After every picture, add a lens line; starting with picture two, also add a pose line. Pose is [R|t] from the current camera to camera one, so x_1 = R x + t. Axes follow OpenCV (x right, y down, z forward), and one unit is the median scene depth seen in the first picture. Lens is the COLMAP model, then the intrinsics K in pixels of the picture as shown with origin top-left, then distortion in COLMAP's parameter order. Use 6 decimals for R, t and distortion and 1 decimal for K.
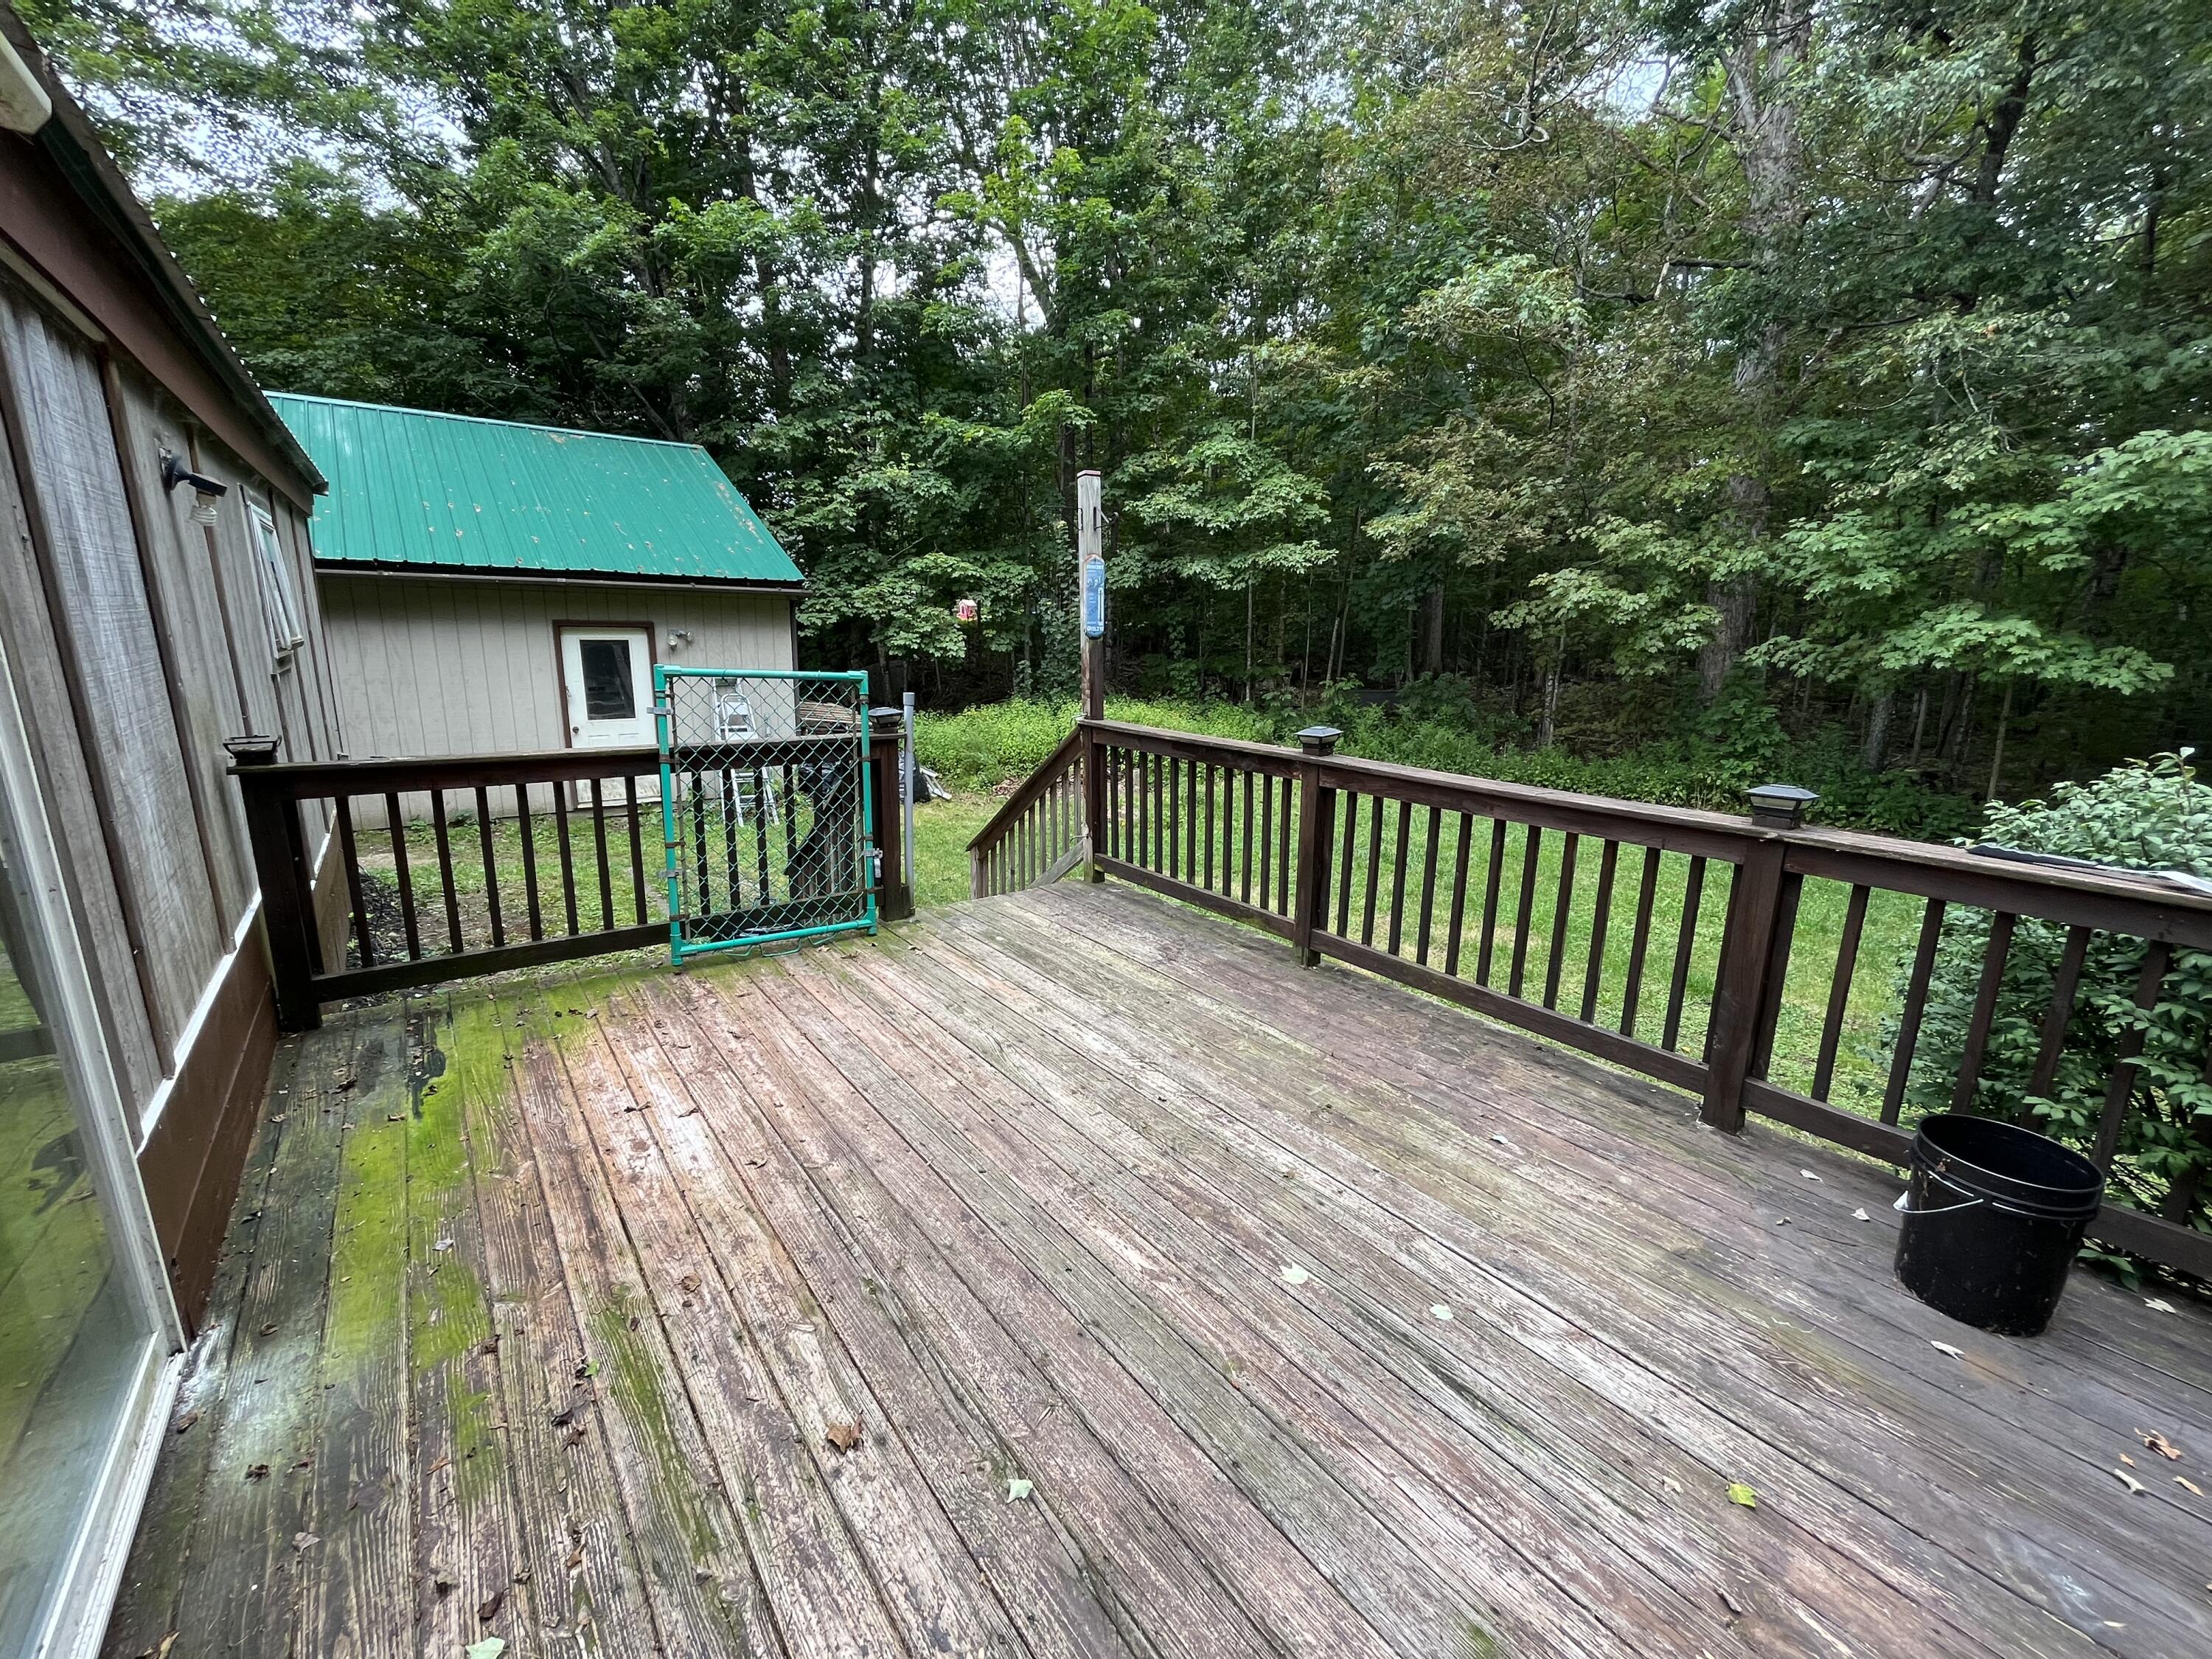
lens RADIAL K [[895.4, 0, 1102.2], [0, 895.4, 824.4], [0, 0, 1]] dist [-0.000470, -0.000127]
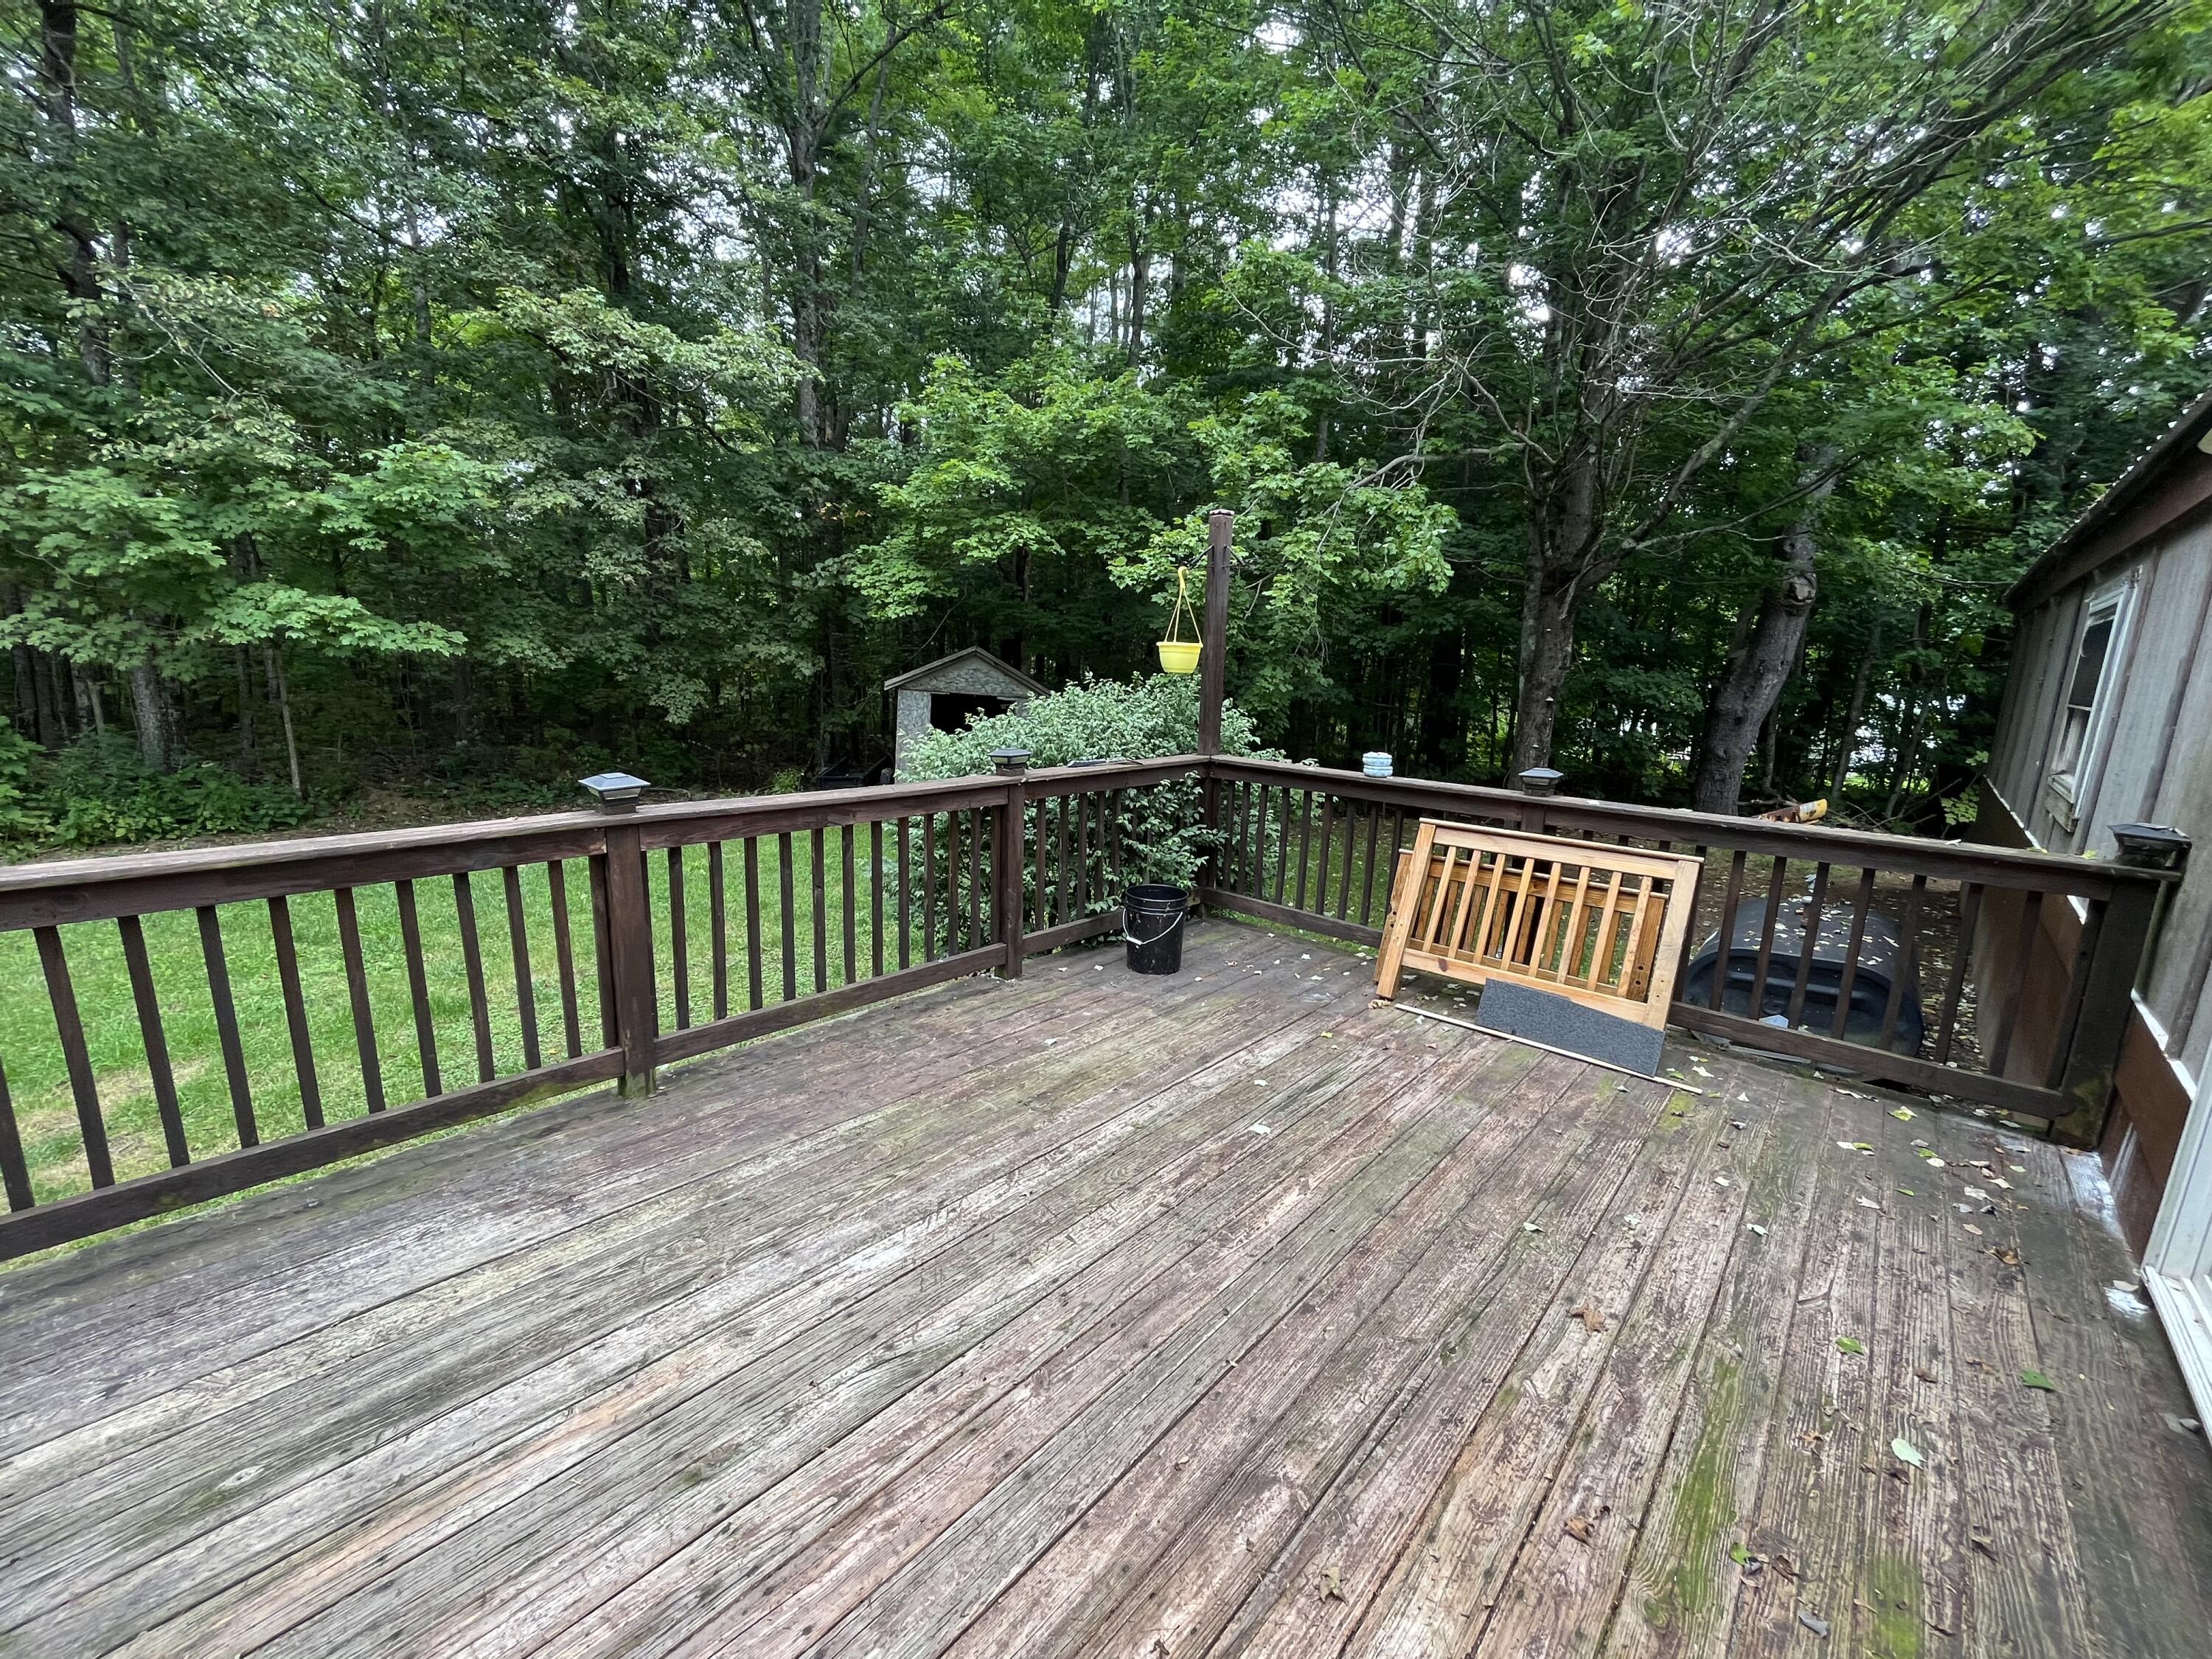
lens RADIAL K [[895.4, 0, 1102.2], [0, 895.4, 824.4], [0, 0, 1]] dist [-0.000470, -0.000127]
pose [[-0.180740, -0.202411, 0.962477, -0.658785], [0.177467, 0.955820, 0.234337, -0.210228], [-0.967387, 0.213162, -0.136834, 0.901074]]
